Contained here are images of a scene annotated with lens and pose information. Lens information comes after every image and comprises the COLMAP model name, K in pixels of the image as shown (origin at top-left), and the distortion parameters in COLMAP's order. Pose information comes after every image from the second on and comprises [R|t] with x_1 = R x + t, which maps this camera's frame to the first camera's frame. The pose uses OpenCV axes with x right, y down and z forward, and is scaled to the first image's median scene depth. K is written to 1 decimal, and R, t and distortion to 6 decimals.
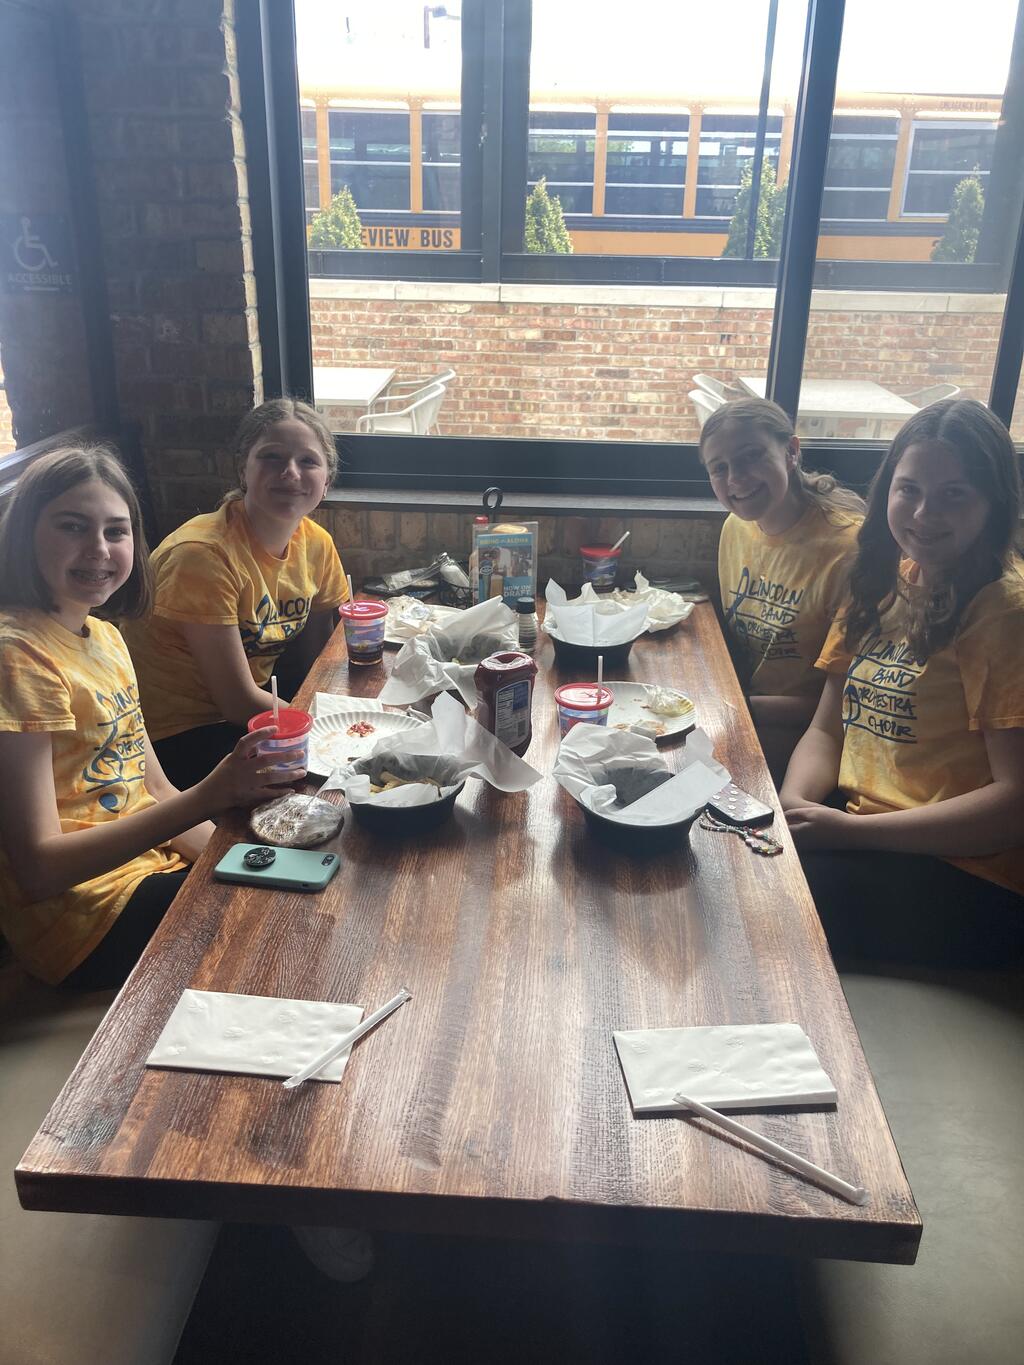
lens RADIAL K [[1132.4, 0, 522.7], [0, 1132.4, 683.7], [0, 0, 1]] dist [0.013803, 0.008390]
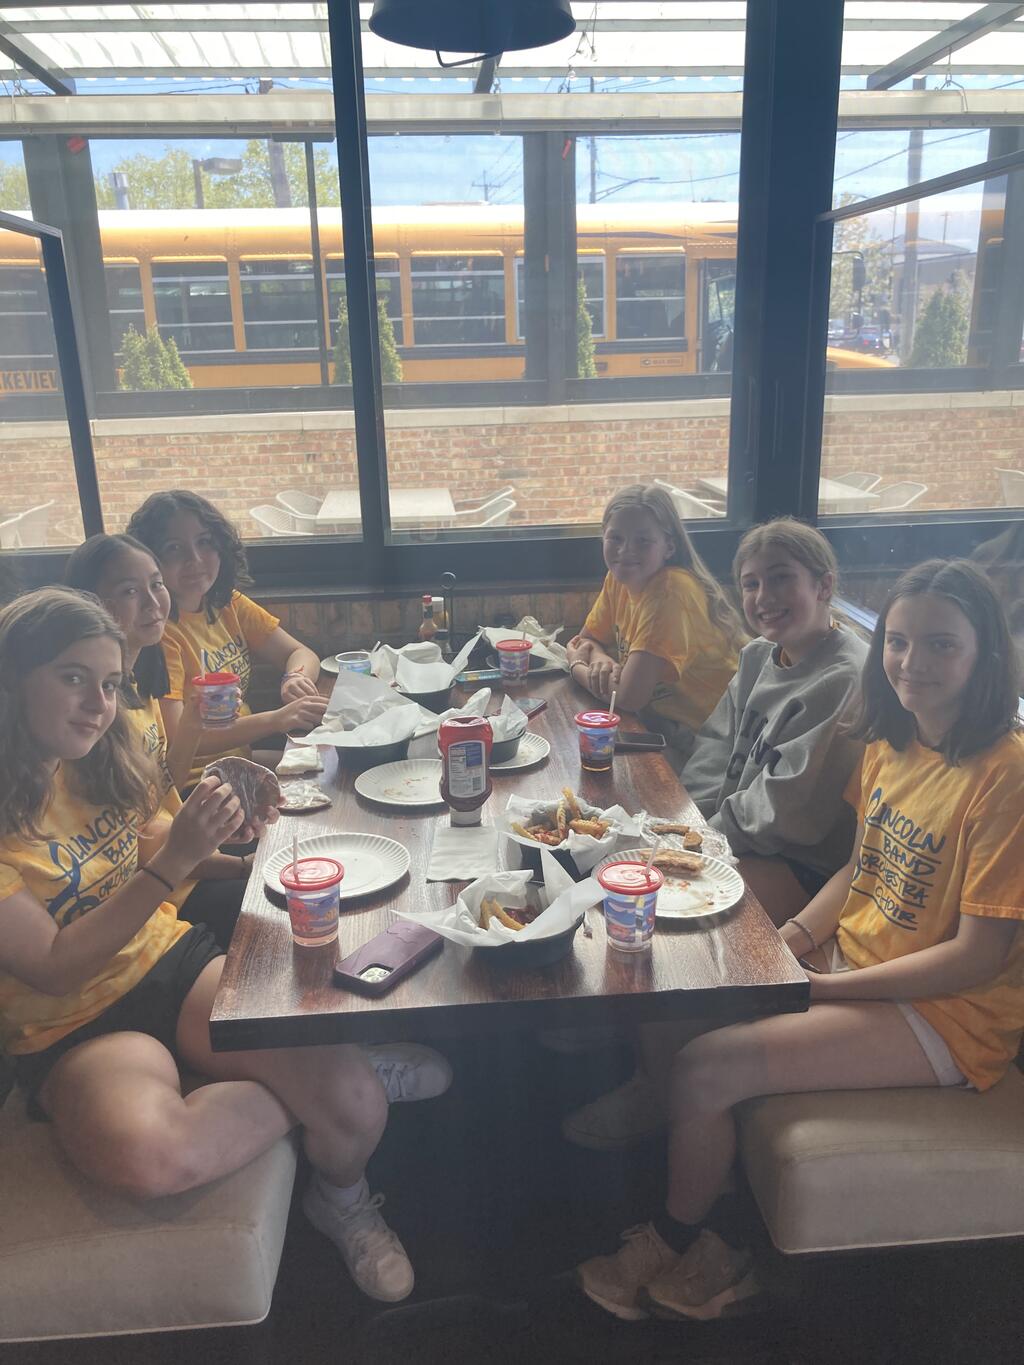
lens RADIAL K [[1132.4, 0, 518.7], [0, 1132.4, 686.6], [0, 0, 1]] dist [0.013803, 0.008390]
pose [[0.989681, -0.081500, 0.117853, 0.228741], [0.092322, 0.991701, -0.089475, 0.032016], [-0.109583, 0.099432, 0.988992, -0.083485]]
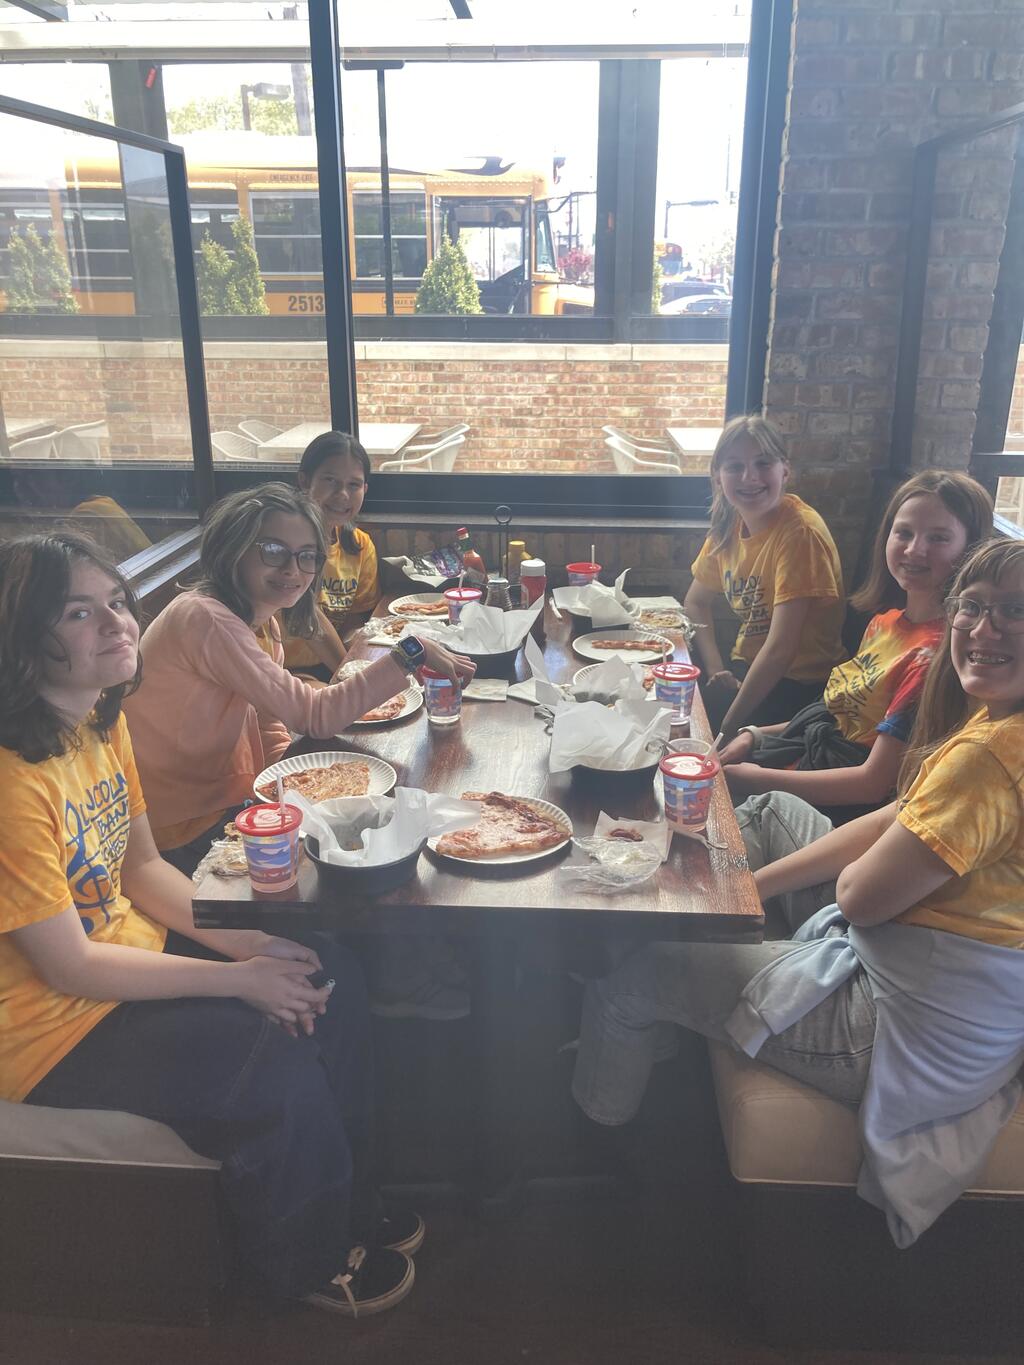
lens RADIAL K [[1132.4, 0, 516.6], [0, 1132.4, 676.7], [0, 0, 1]] dist [0.013803, 0.008390]
pose [[0.999352, -0.006840, -0.035332, 0.803413], [0.004959, 0.998579, -0.053056, 0.051727], [0.035645, 0.052847, 0.997966, -0.097360]]
